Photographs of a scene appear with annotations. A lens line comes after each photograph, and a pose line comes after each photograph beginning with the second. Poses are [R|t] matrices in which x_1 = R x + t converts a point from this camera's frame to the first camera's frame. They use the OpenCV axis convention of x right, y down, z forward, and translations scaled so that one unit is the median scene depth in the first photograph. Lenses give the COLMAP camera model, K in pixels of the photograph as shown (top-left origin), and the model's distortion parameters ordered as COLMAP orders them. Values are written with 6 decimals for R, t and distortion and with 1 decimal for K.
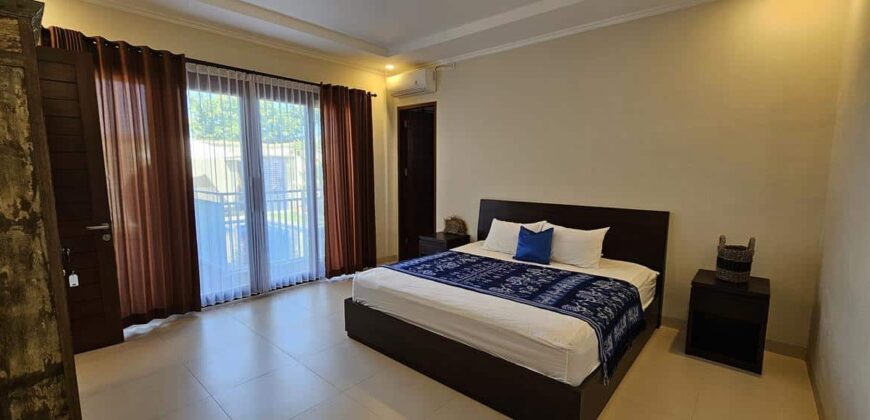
lens RADIAL K [[368.6, 0, 438.6], [0, 368.6, 207.1], [0, 0, 1]] dist [-0.007099, -0.000069]
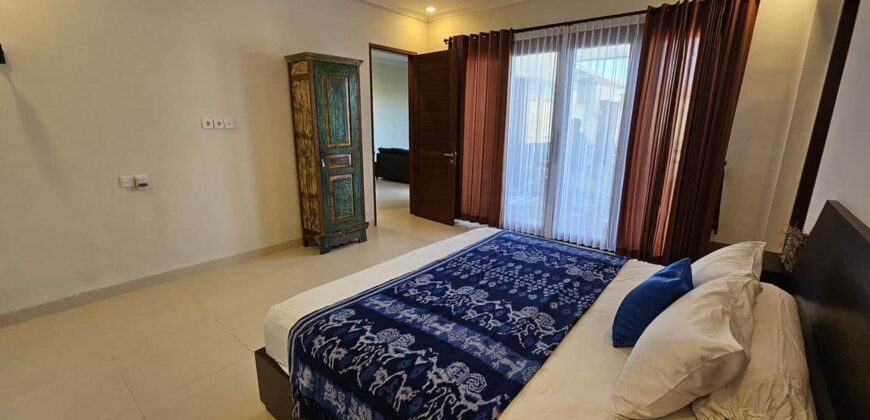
lens RADIAL K [[368.6, 0, 438.4], [0, 368.6, 211.9], [0, 0, 1]] dist [-0.007099, -0.000069]
pose [[0.022677, 0.239234, -0.970697, 0.750000], [-0.116321, 0.964984, 0.235108, -0.081549], [0.992953, 0.107581, 0.049711, 0.833634]]
